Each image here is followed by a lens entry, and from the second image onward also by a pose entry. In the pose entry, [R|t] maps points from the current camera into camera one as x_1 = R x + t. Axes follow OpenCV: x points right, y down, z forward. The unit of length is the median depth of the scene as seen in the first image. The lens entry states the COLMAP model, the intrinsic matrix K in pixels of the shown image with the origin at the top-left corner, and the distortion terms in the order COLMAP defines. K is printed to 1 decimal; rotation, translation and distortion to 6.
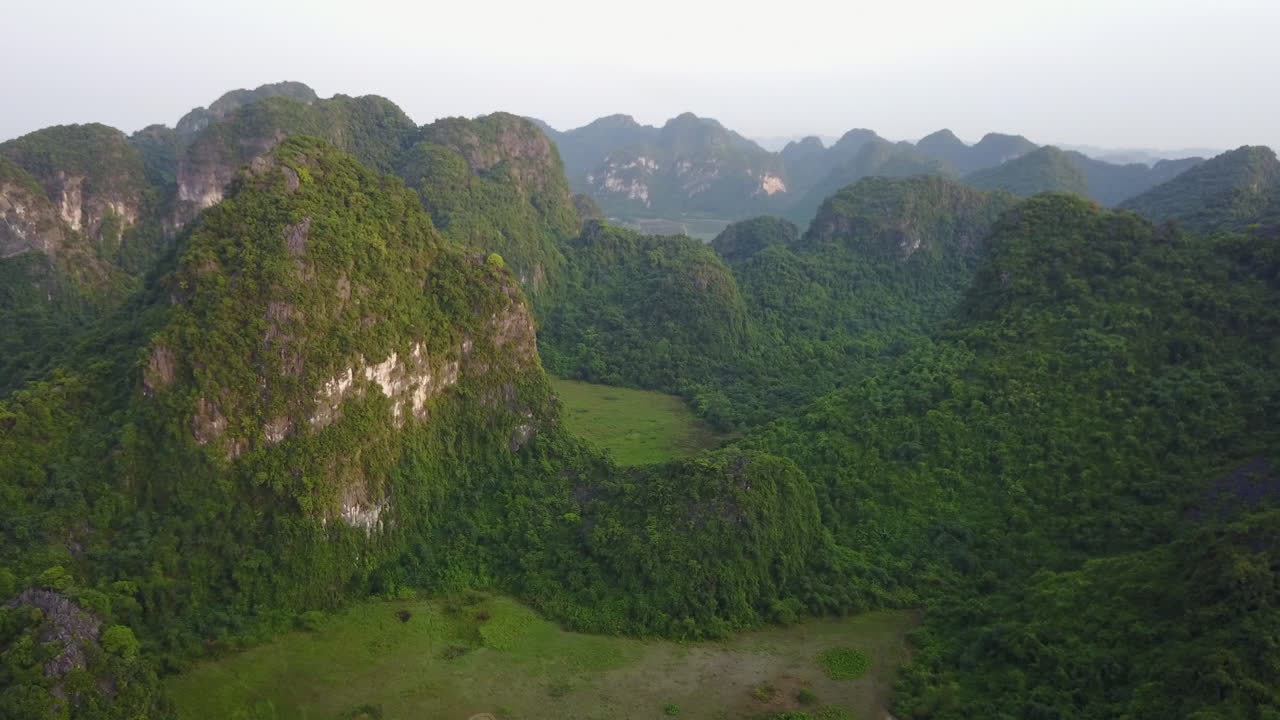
lens RADIAL K [[1055.6, 0, 638.9], [0, 1055.6, 367.0], [0, 0, 1]] dist [-0.024174, -0.016041]
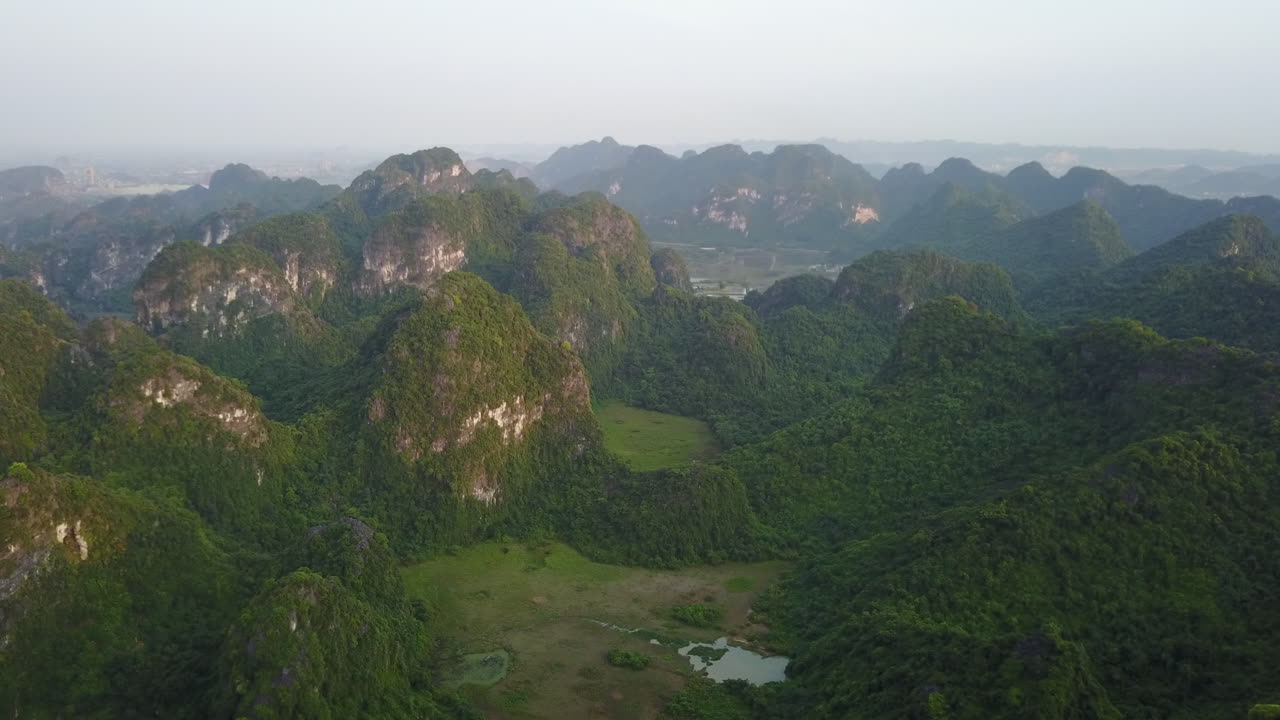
lens RADIAL K [[1055.6, 0, 647.7], [0, 1055.6, 360.1], [0, 0, 1]] dist [-0.024174, -0.016041]
pose [[0.993395, 0.024346, -0.112136, 0.173318], [-0.024927, 0.999682, -0.003780, -0.072295], [0.112008, 0.006550, 0.993686, -0.622826]]
